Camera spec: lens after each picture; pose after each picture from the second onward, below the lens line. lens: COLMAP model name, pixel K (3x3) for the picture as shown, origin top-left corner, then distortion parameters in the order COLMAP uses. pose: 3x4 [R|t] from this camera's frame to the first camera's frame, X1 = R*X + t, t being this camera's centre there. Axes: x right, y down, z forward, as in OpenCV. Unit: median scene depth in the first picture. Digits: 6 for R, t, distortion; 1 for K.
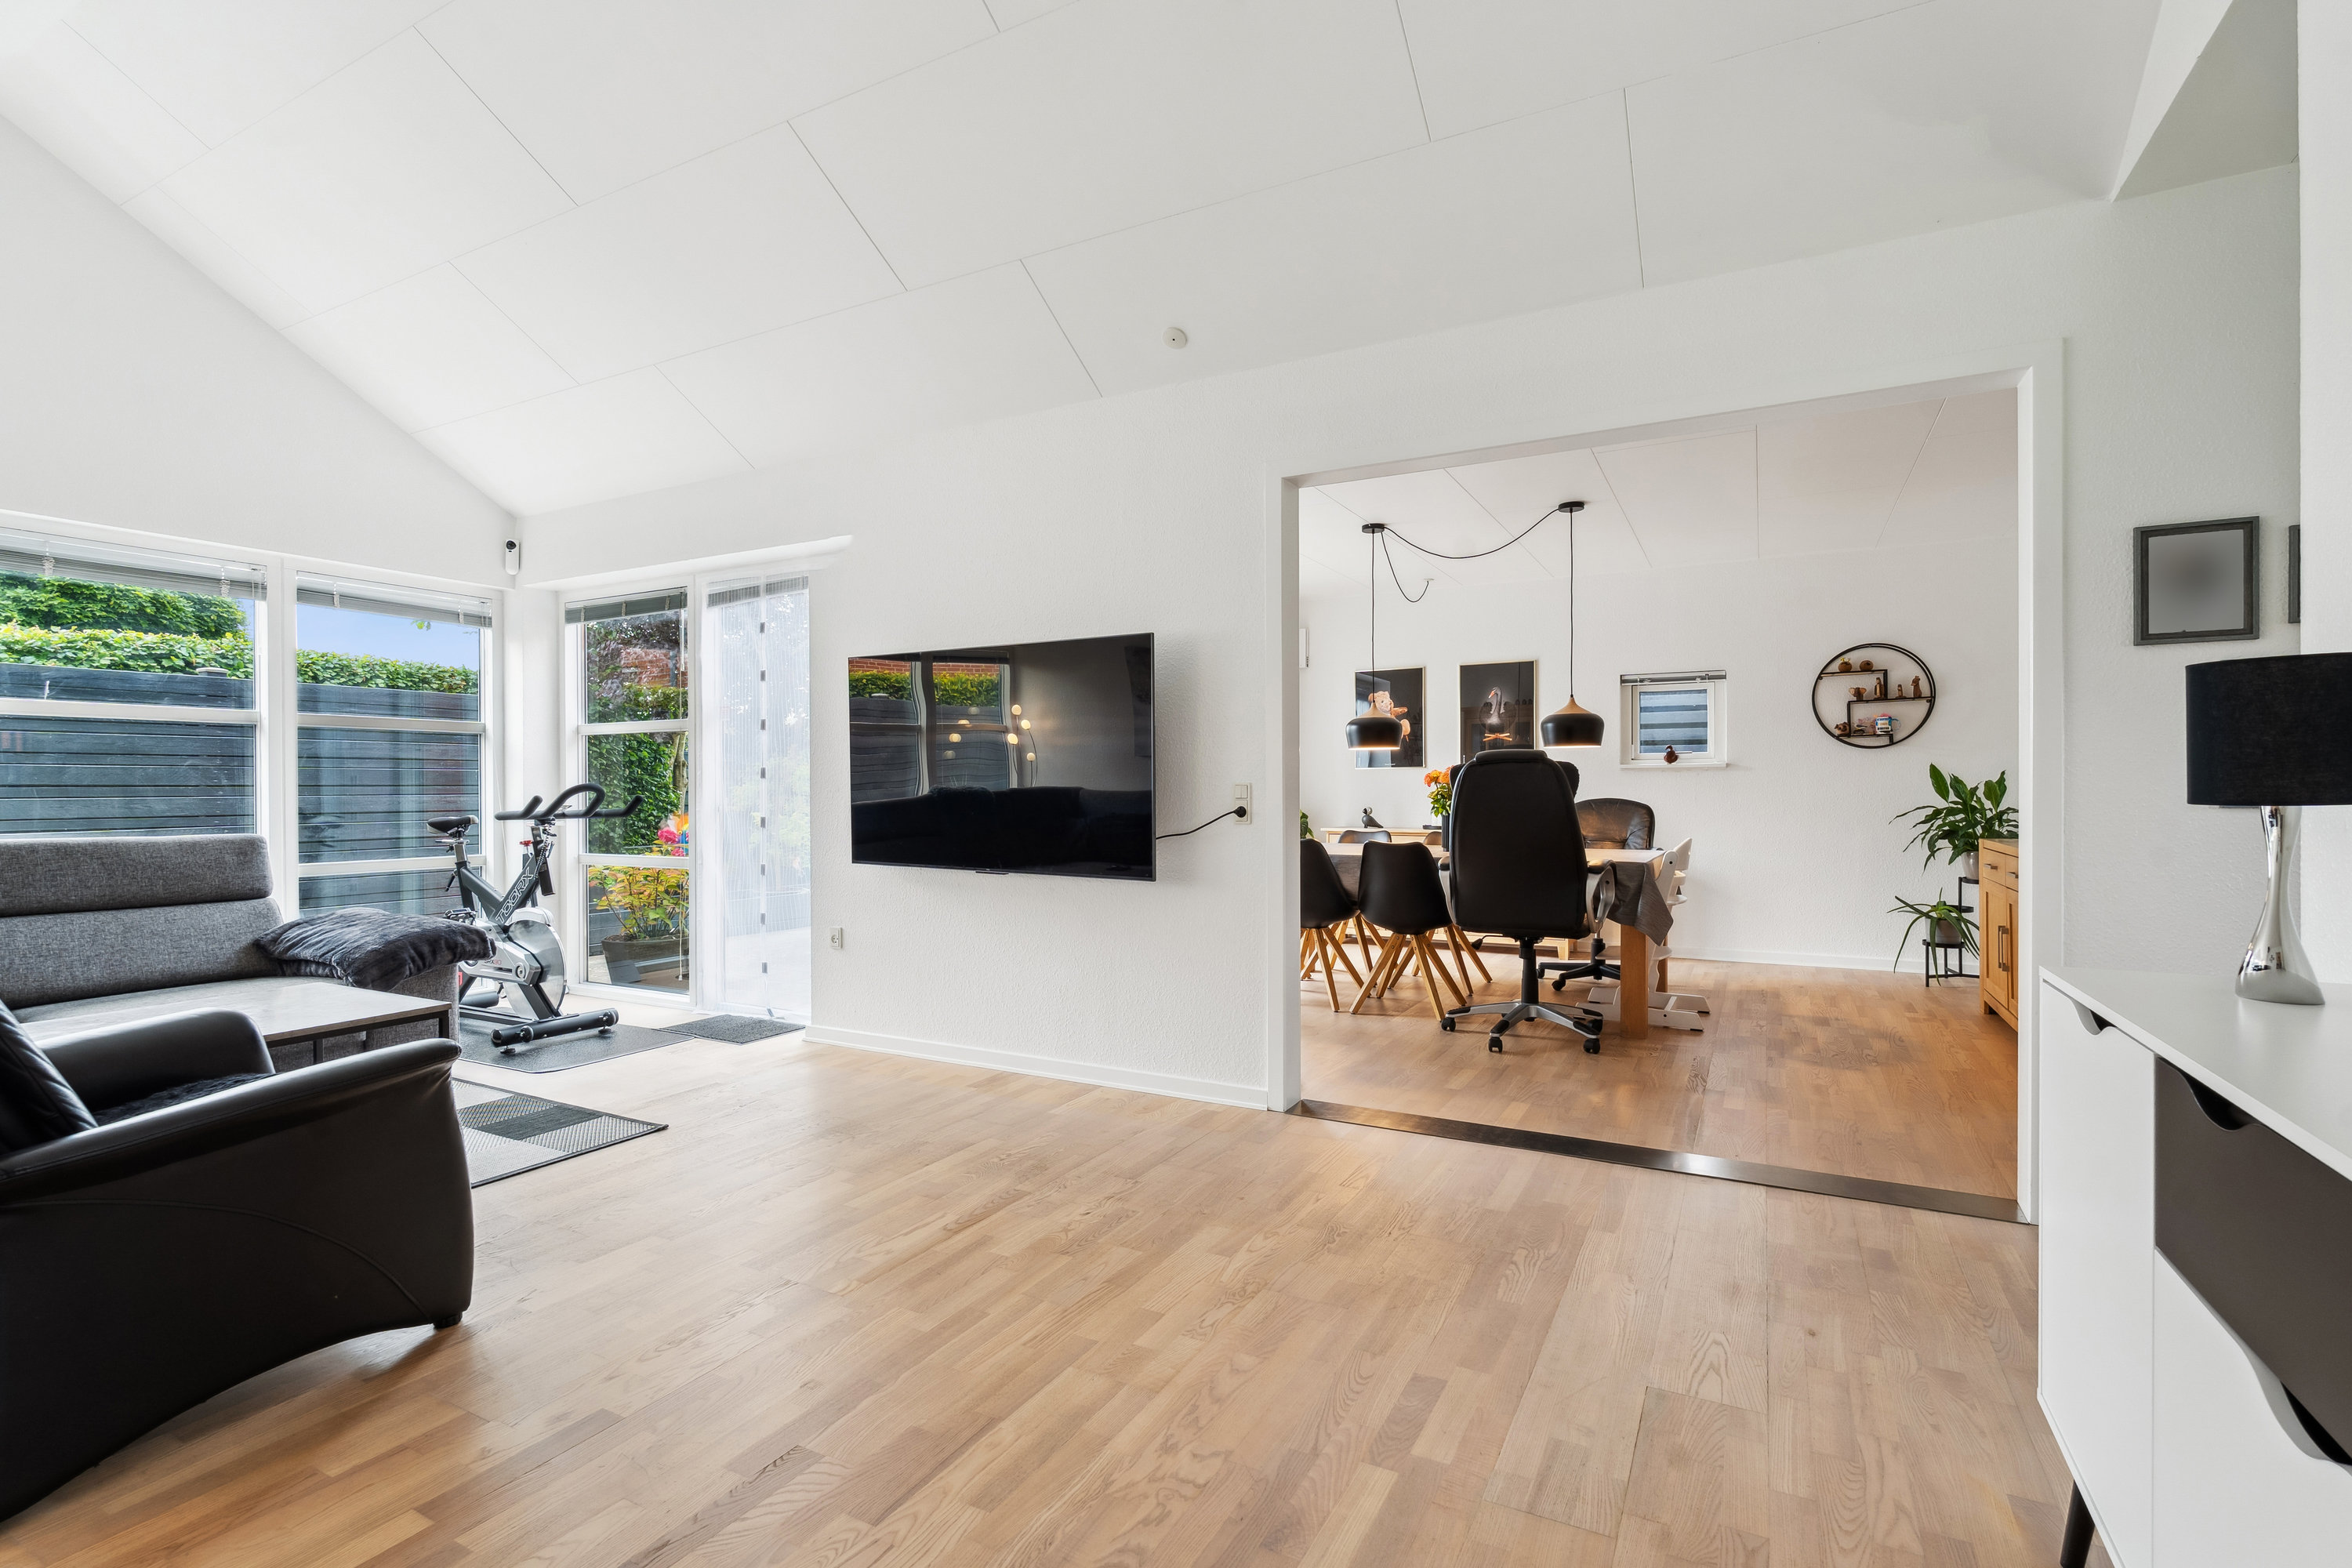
lens RADIAL K [[1083.6, 0, 1176.3], [0, 1083.6, 791.7], [0, 0, 1]] dist [-0.012203, 0.000756]
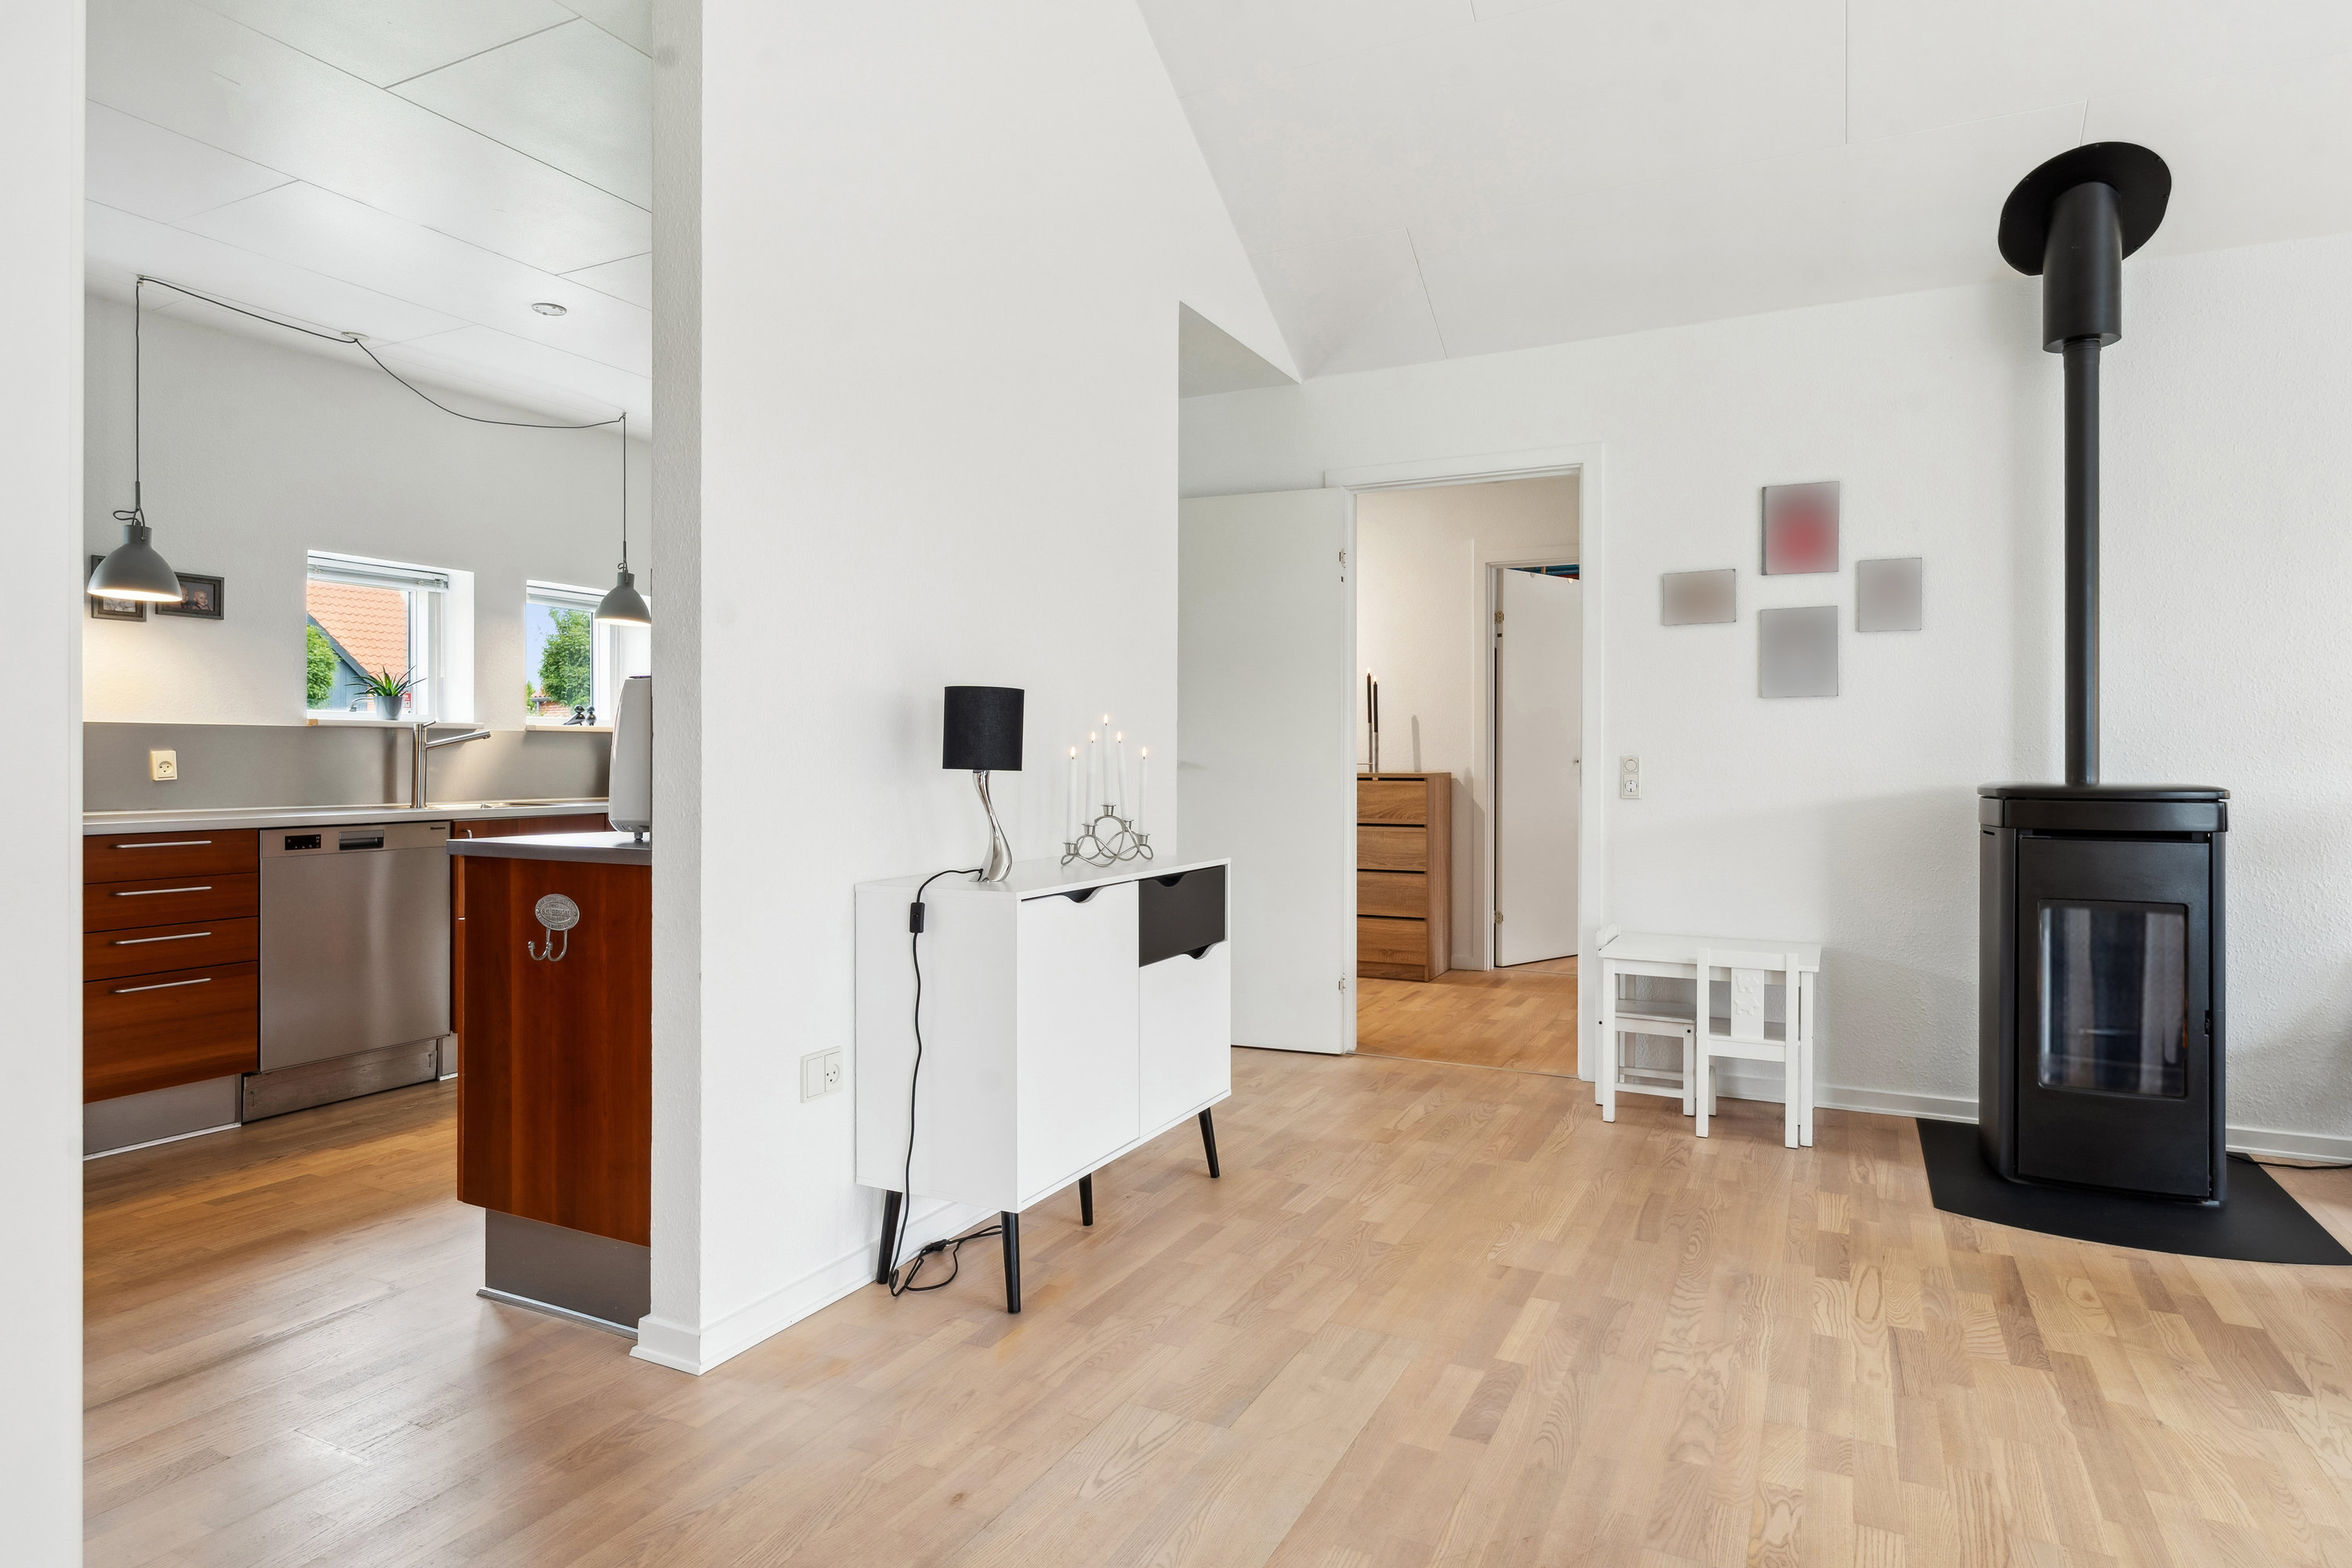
lens RADIAL K [[1300.9, 0, 1177.5], [0, 1300.9, 781.1], [0, 0, 1]] dist [-0.000844, -0.001297]
pose [[-0.999663, 0.001593, -0.025918, 0.647953], [0.001095, 0.999815, 0.019216, -0.008983], [0.025944, 0.019181, -0.999479, 2.646907]]
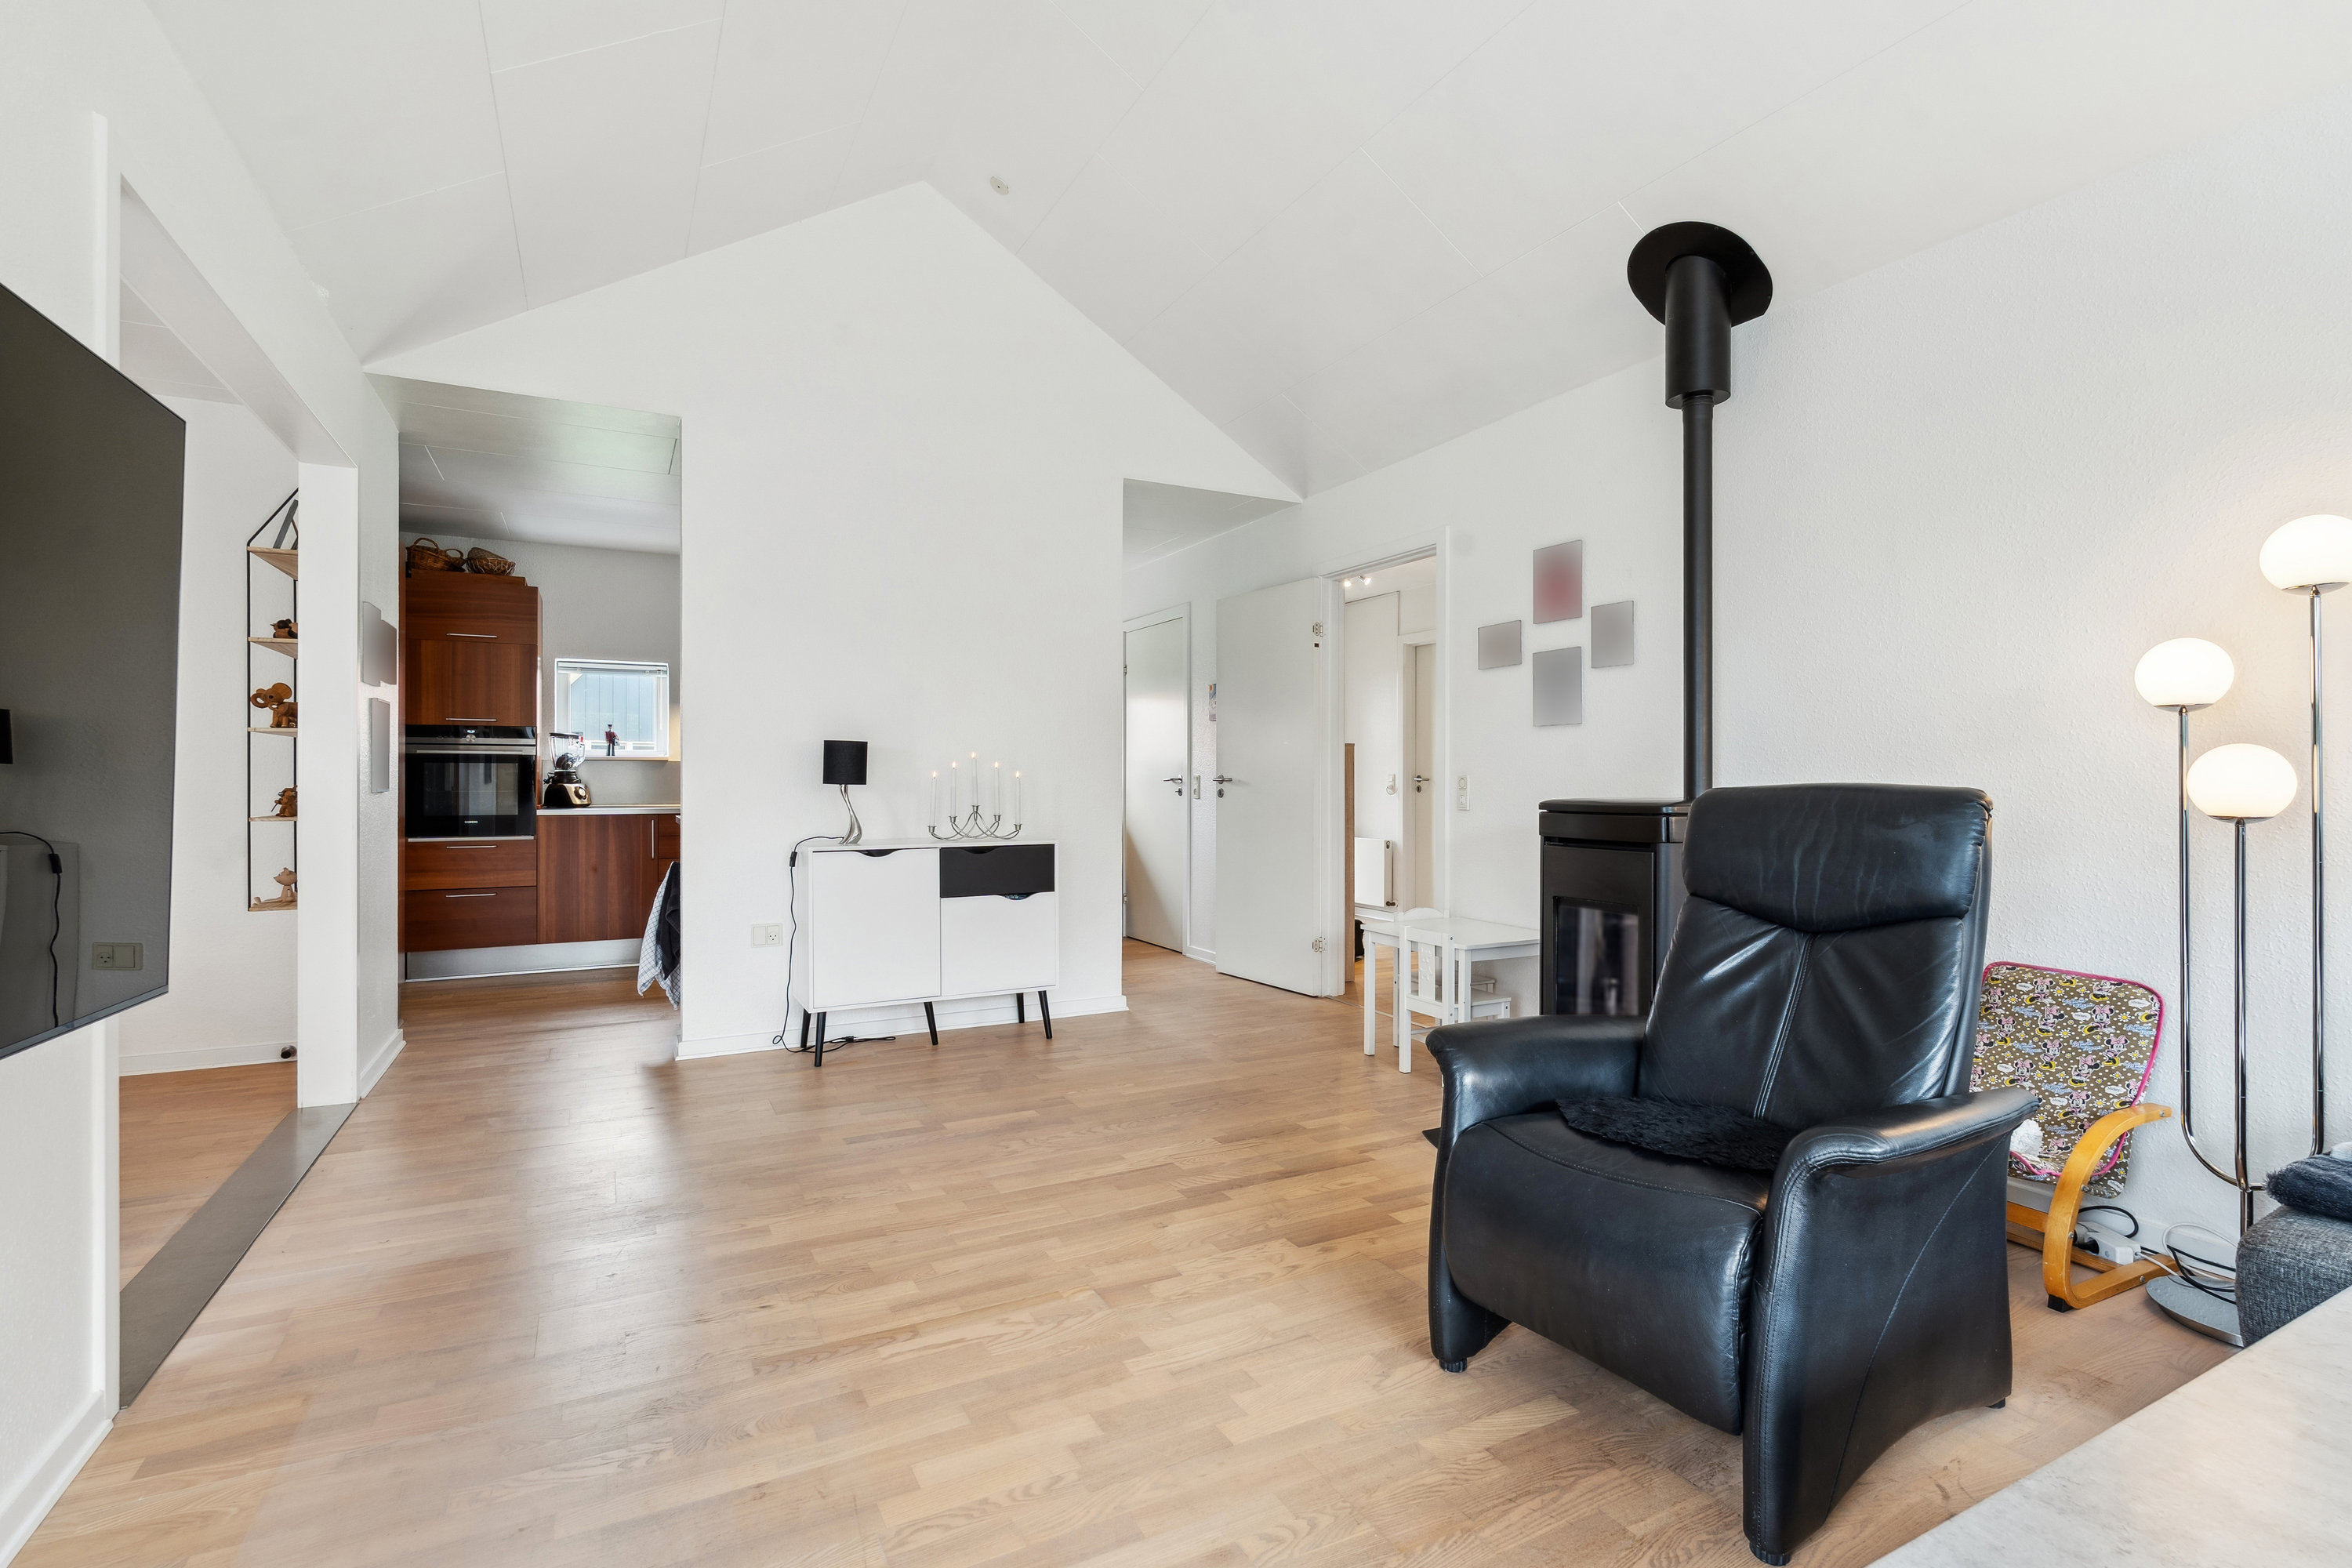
lens RADIAL K [[1083.6, 0, 1185.4], [0, 1083.6, 774.2], [0, 0, 1]] dist [-0.012203, 0.000756]
pose [[-0.834220, 0.004246, 0.551416, -1.428976], [0.004488, 0.999990, -0.000910, -0.010567], [-0.551414, 0.001716, -0.834230, 2.709481]]
